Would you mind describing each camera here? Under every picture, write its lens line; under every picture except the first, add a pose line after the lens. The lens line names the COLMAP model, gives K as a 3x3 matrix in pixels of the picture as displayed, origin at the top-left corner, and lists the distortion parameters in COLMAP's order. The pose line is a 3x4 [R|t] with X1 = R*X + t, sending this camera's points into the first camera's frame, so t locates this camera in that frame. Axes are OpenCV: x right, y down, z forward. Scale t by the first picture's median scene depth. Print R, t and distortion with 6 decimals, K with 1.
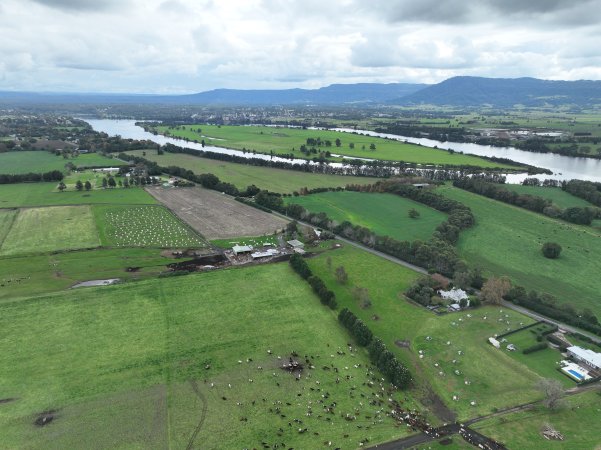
lens RADIAL K [[426.3, 0, 300.5], [0, 426.3, 225.0], [0, 0, 1]] dist [-0.004145, 0.023222]
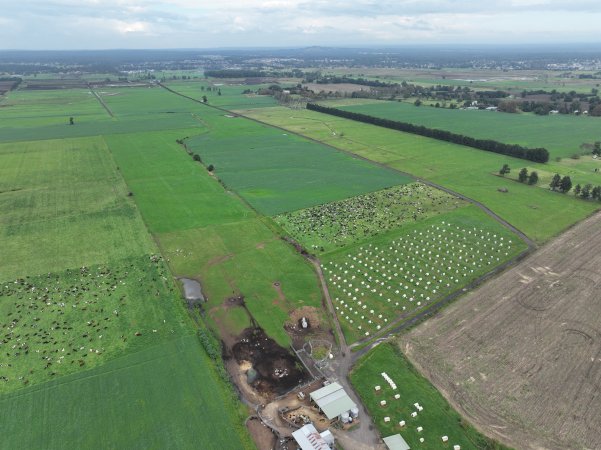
lens RADIAL K [[426.3, 0, 300.5], [0, 426.3, 225.0], [0, 0, 1]] dist [-0.004145, 0.023222]
pose [[0.140206, 0.374970, -0.916373, 0.127880], [-0.282188, 0.902264, 0.326022, -0.159781], [0.949059, 0.212879, 0.232315, 0.549040]]
